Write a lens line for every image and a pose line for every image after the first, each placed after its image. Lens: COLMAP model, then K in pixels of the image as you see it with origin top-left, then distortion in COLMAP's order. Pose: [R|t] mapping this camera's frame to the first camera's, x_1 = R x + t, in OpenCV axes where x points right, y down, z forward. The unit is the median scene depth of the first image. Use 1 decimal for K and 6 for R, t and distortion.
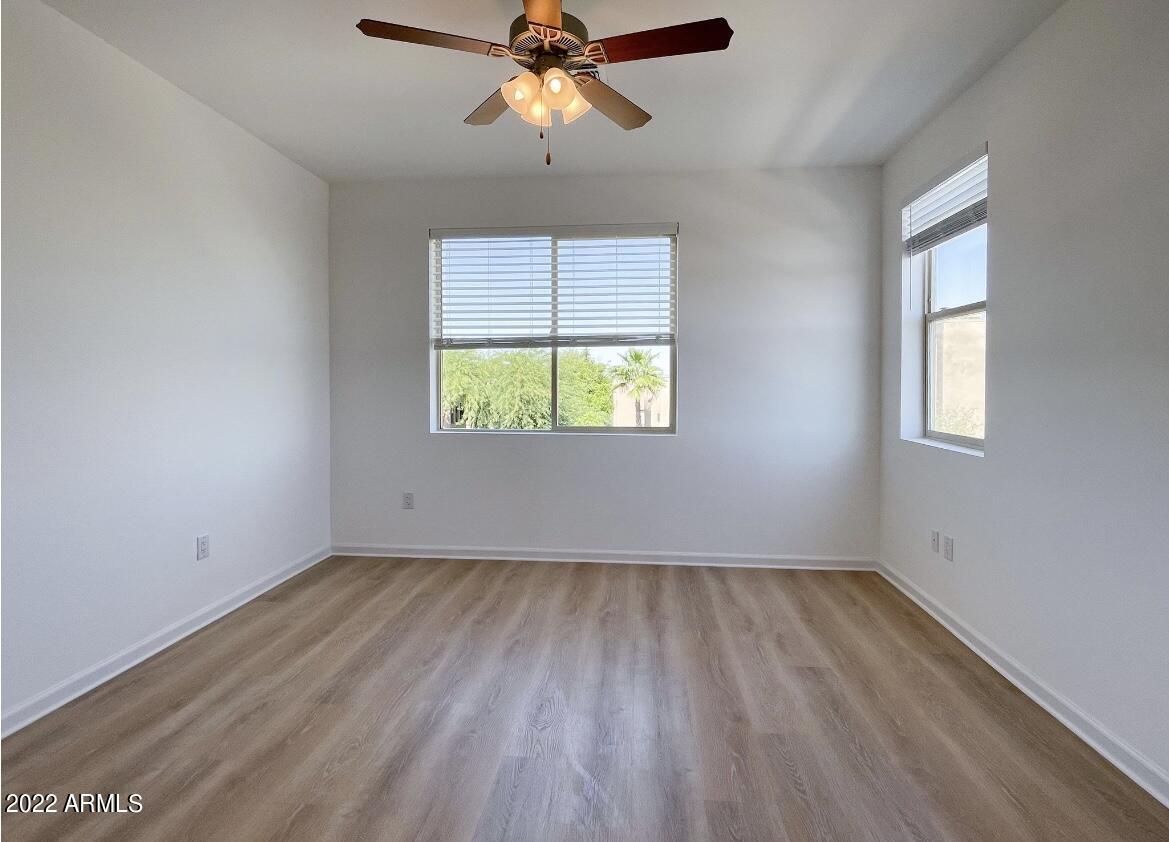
lens RADIAL K [[581.3, 0, 589.1], [0, 581.3, 390.6], [0, 0, 1]] dist [0.000994, -0.001358]
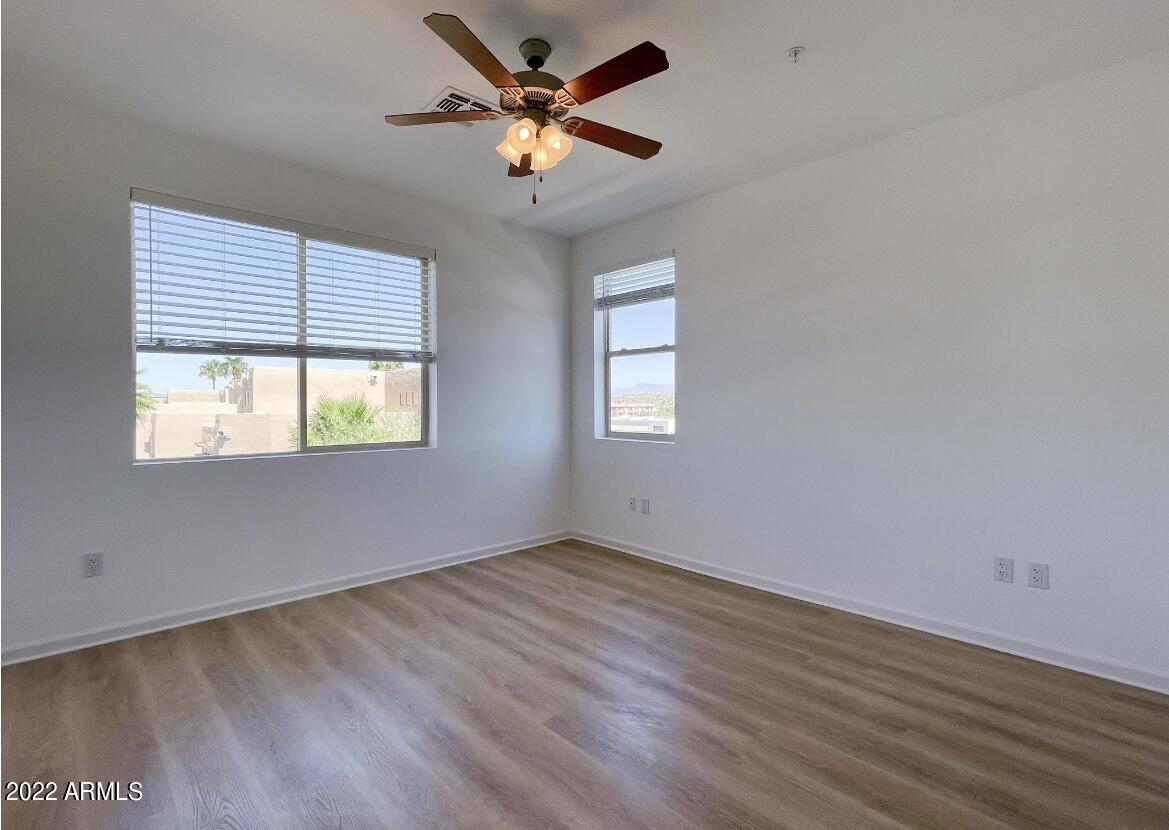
lens RADIAL K [[575.0, 0, 590.0], [0, 575.0, 402.7], [0, 0, 1]] dist [0.001502, -0.000334]
pose [[0.647133, -0.000481, 0.762377, -0.523079], [0.011639, 0.999889, -0.009249, 0.009072], [-0.762288, 0.014859, 0.647067, 0.107513]]
